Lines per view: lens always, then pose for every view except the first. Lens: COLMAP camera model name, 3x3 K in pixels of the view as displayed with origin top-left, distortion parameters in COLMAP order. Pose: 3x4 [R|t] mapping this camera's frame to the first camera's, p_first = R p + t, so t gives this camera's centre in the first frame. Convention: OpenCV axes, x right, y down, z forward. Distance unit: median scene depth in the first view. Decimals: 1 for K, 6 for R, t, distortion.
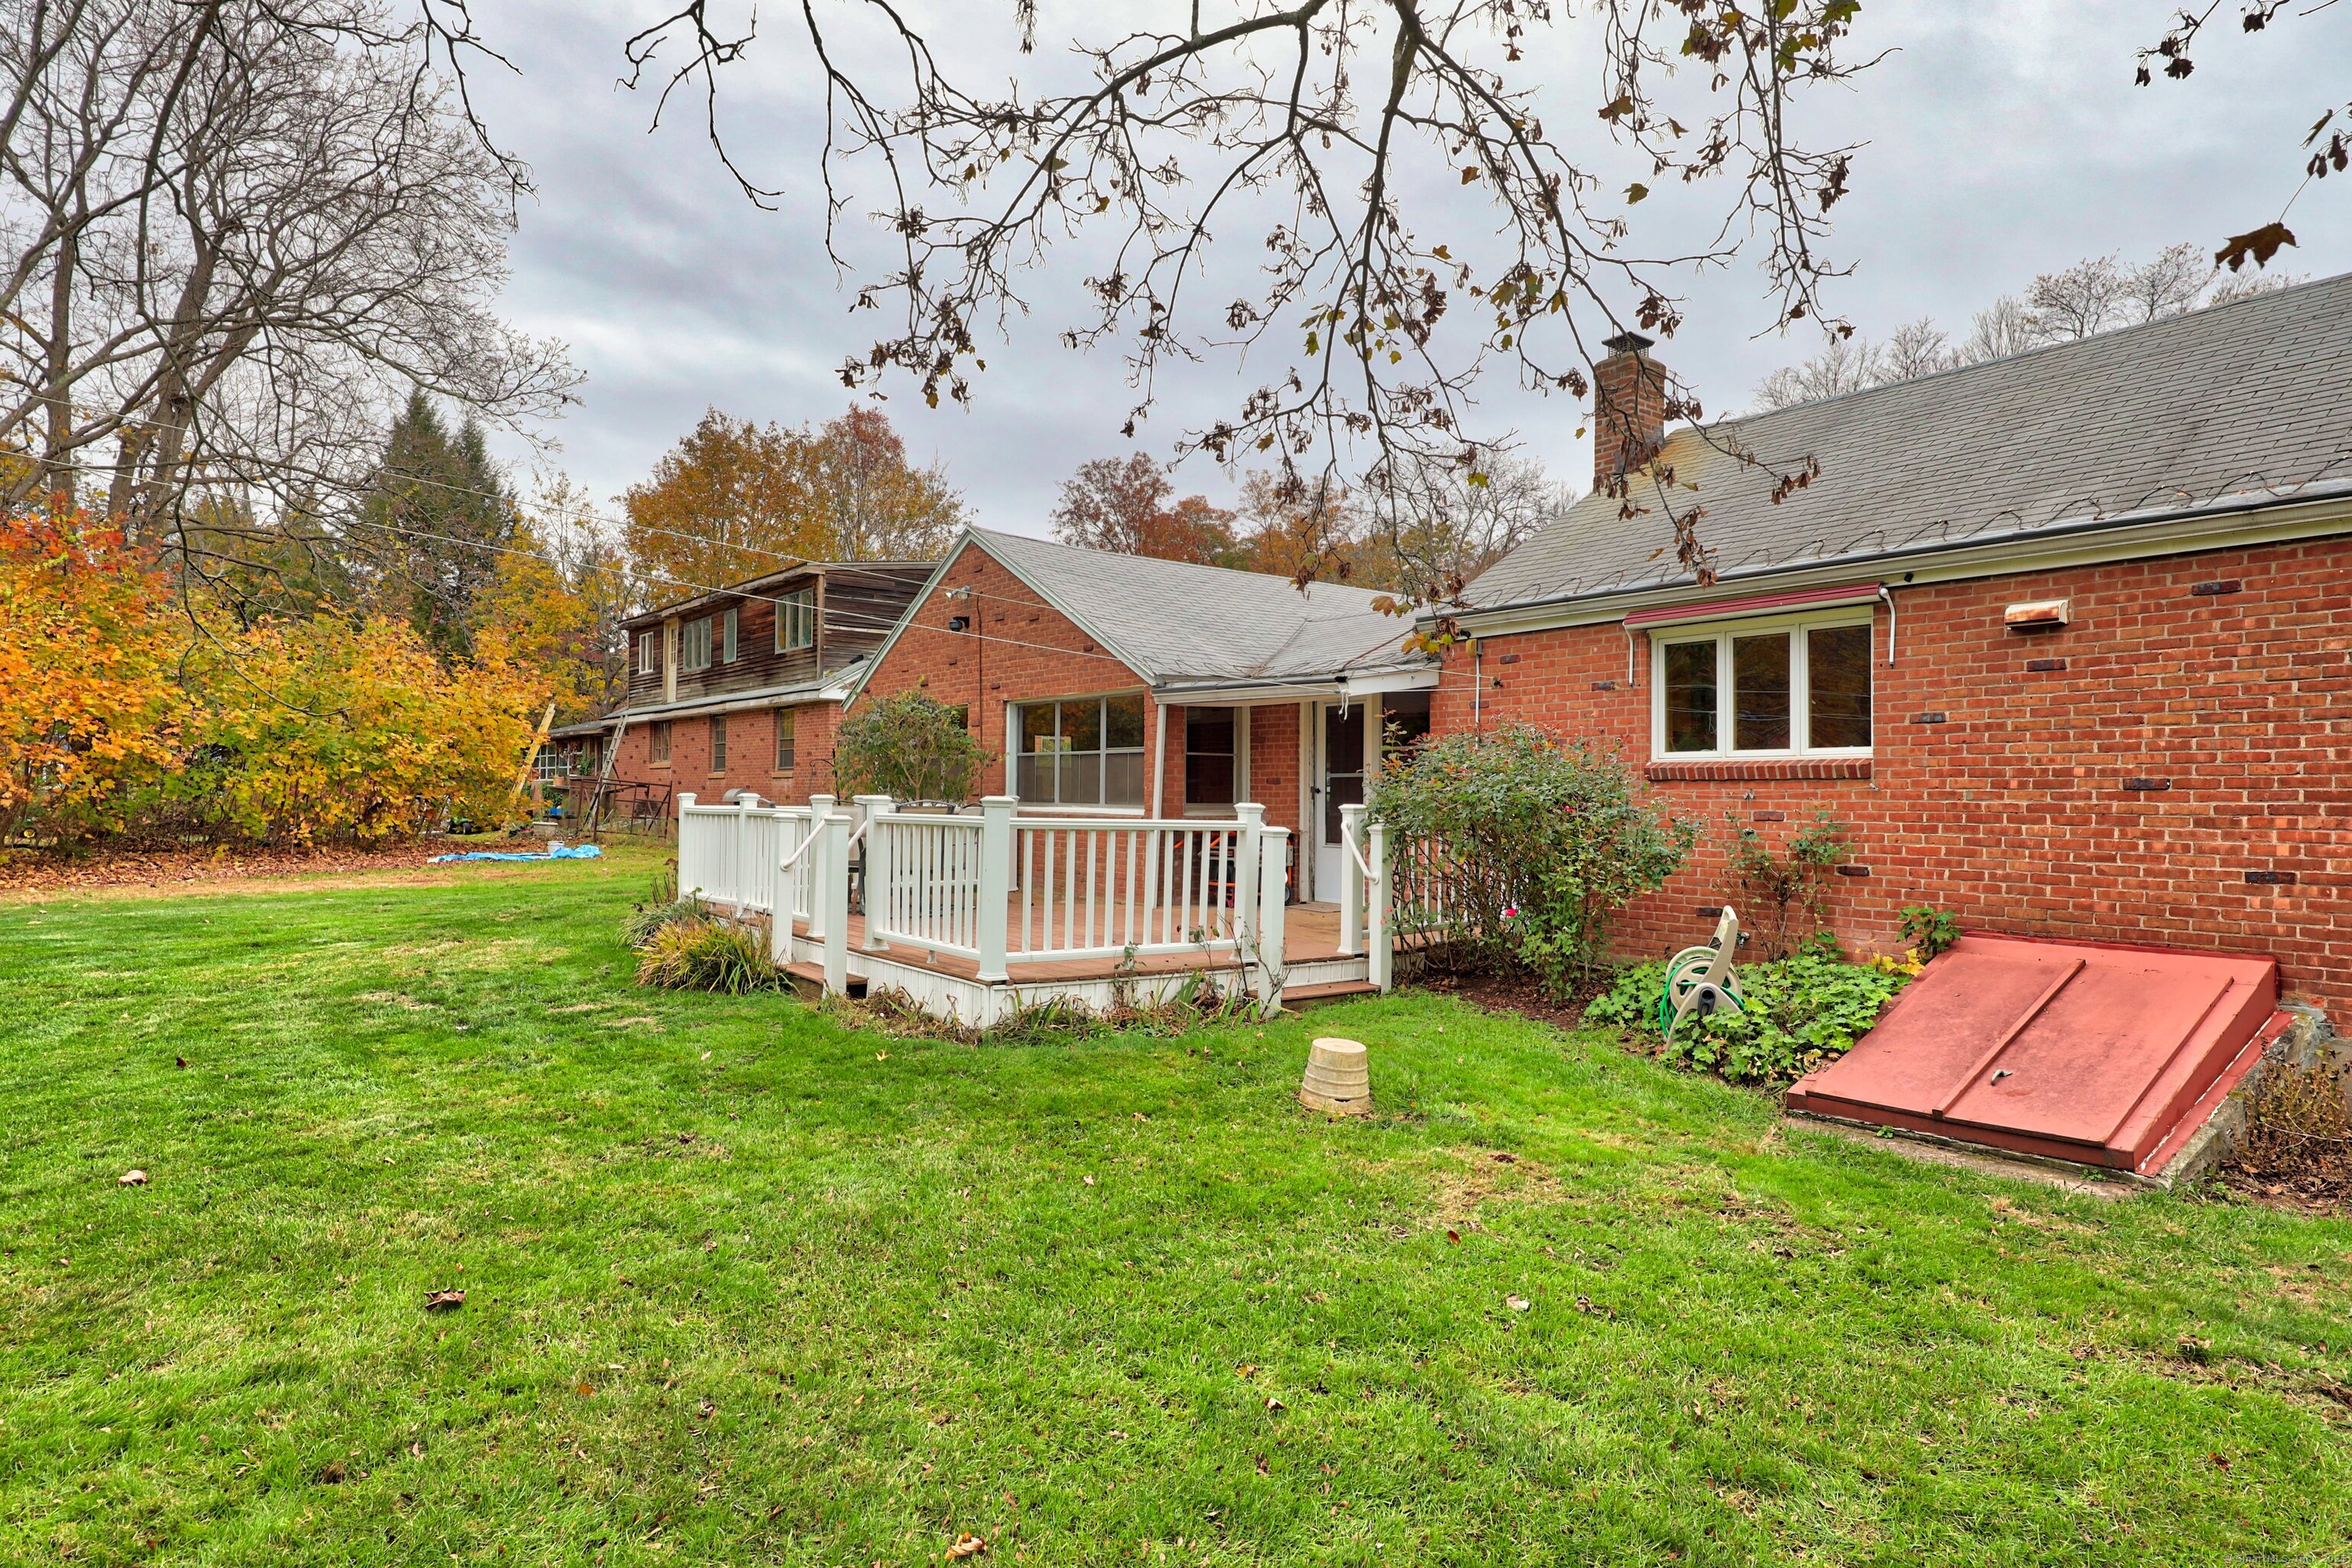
lens RADIAL K [[1315.5, 0, 1165.7], [0, 1315.5, 775.4], [0, 0, 1]] dist [0.000967, -0.000259]
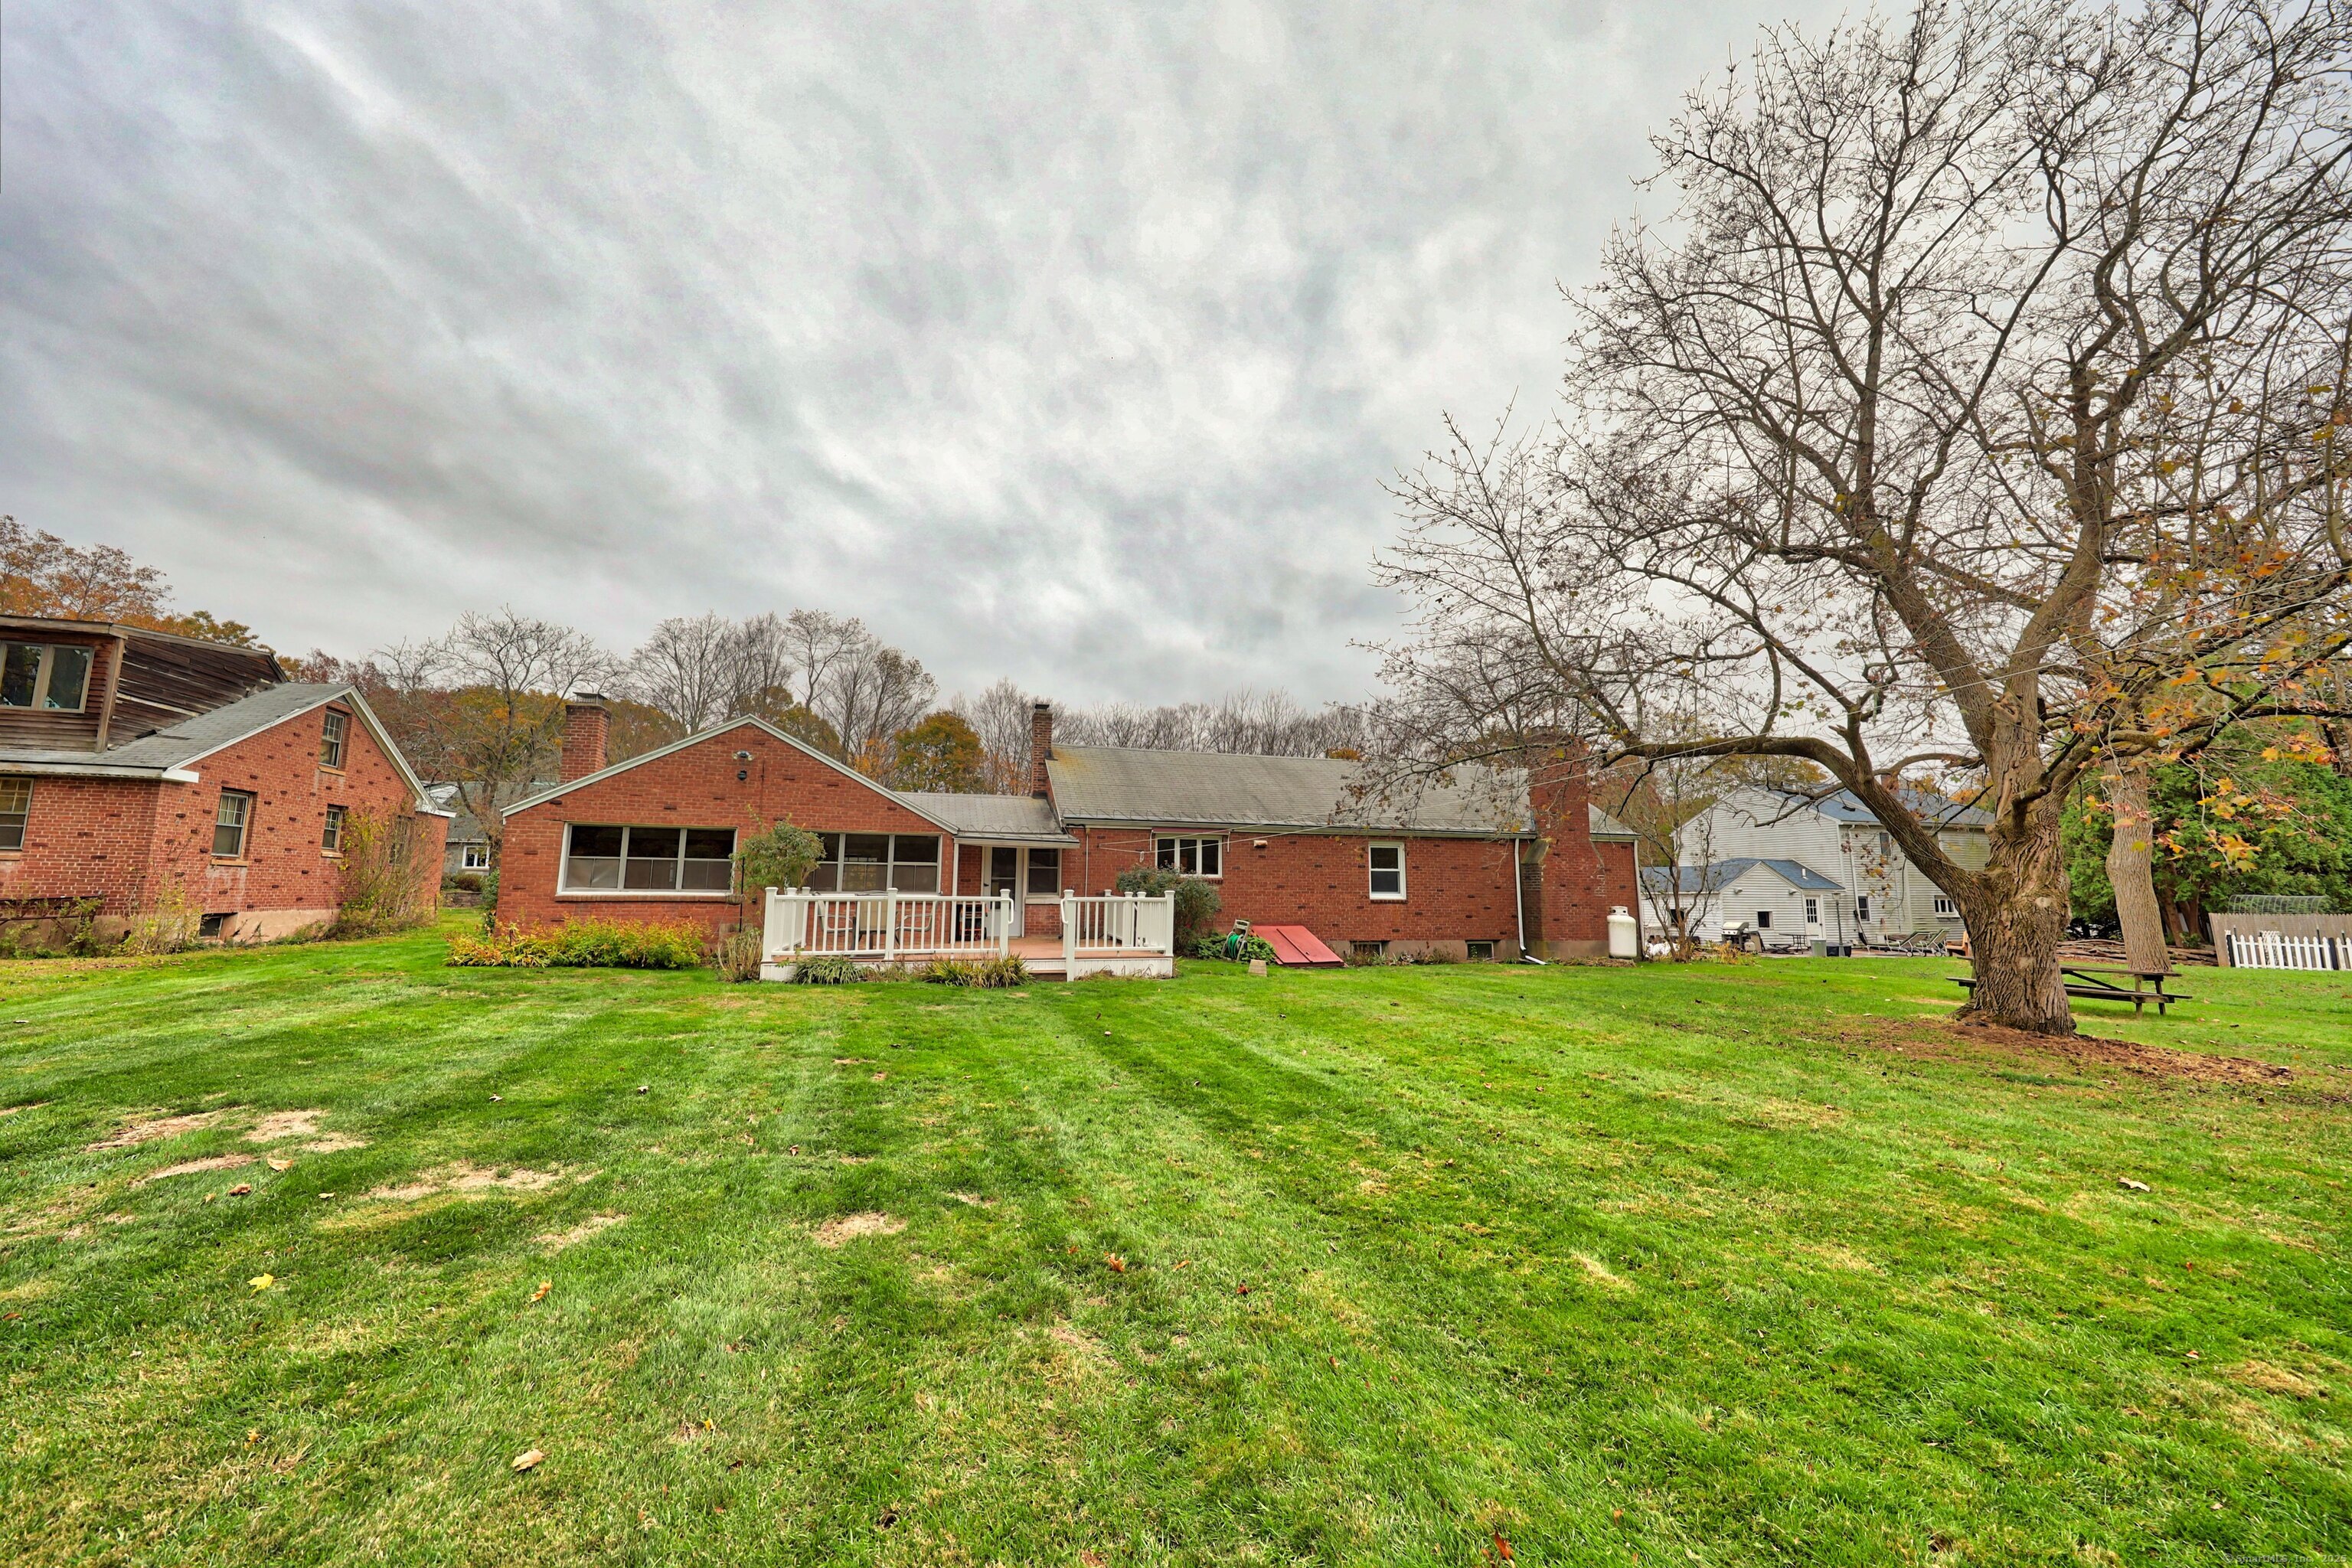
lens RADIAL K [[890.5, 0, 1169.9], [0, 890.5, 781.4], [0, 0, 1]] dist [0.001915, -0.000021]
pose [[0.324034, 0.107550, 0.939912, -1.695299], [-0.022297, 0.994109, -0.106064, -0.013832], [-0.945782, 0.013411, 0.324524, 0.322069]]
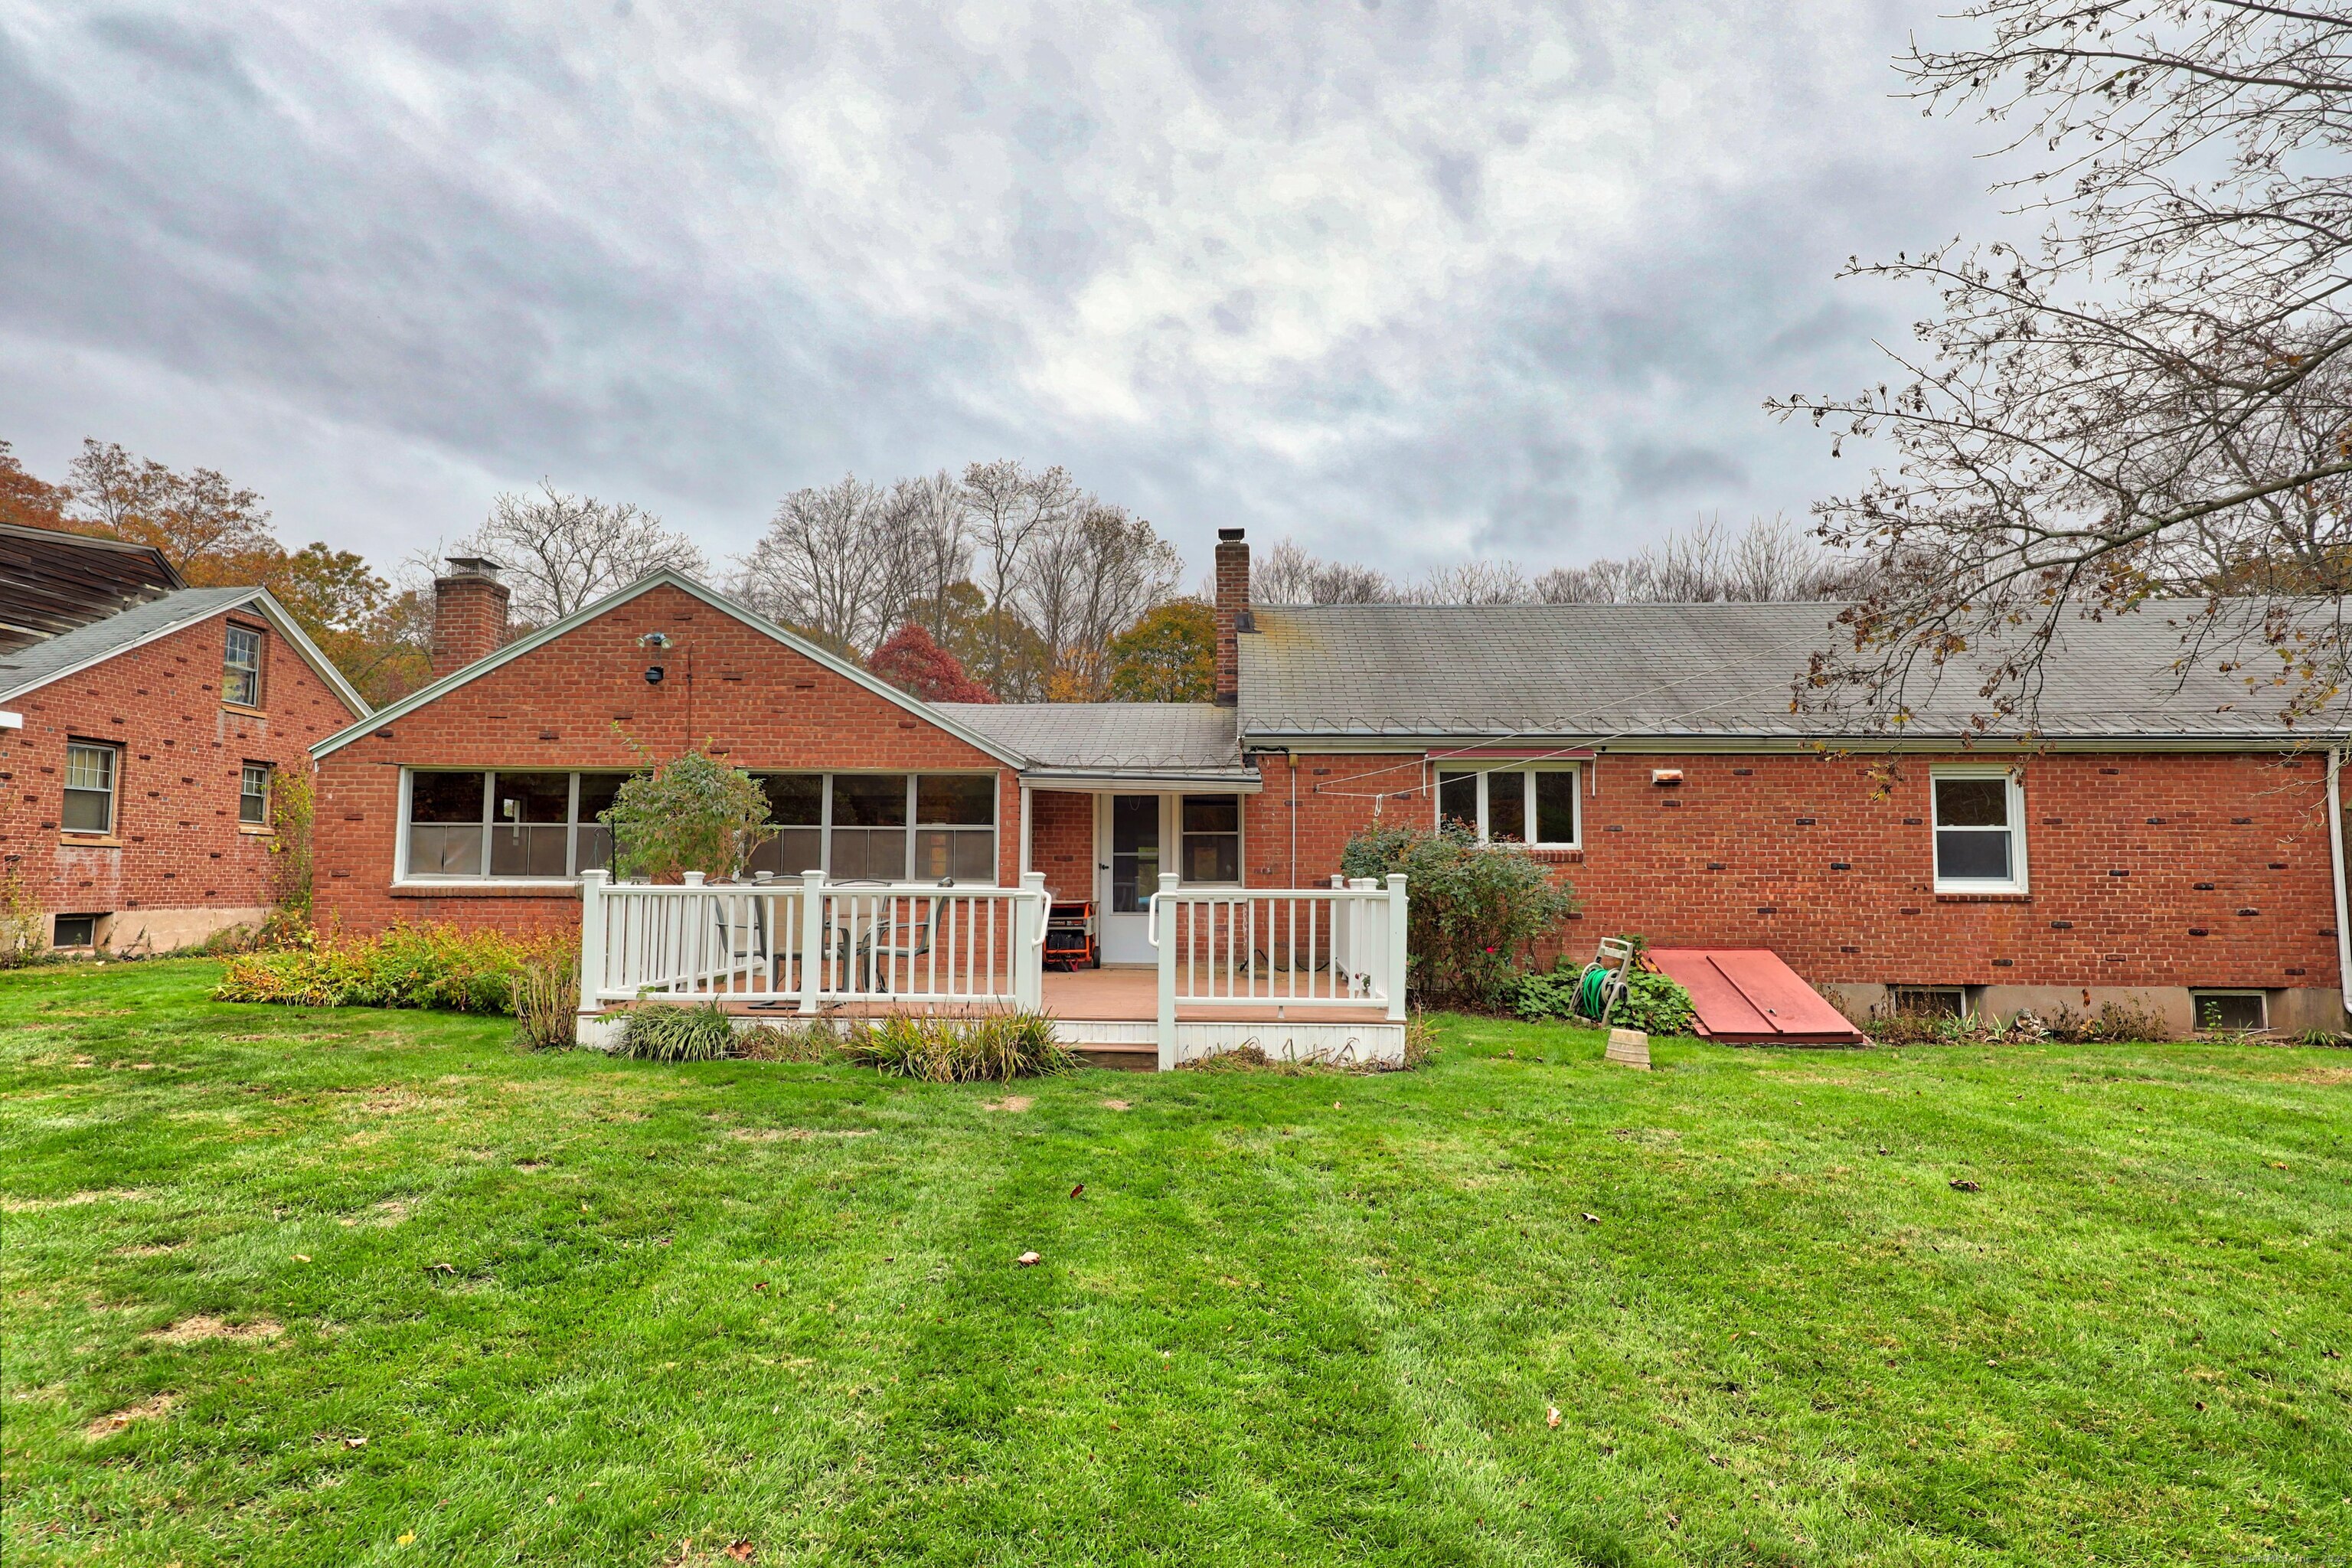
lens RADIAL K [[1315.5, 0, 1165.7], [0, 1315.5, 775.4], [0, 0, 1]] dist [0.000967, -0.000259]
pose [[0.618507, 0.054467, 0.783889, -1.089474], [-0.012692, 0.998157, -0.059341, -0.001331], [-0.785677, 0.026753, 0.618058, 0.335915]]
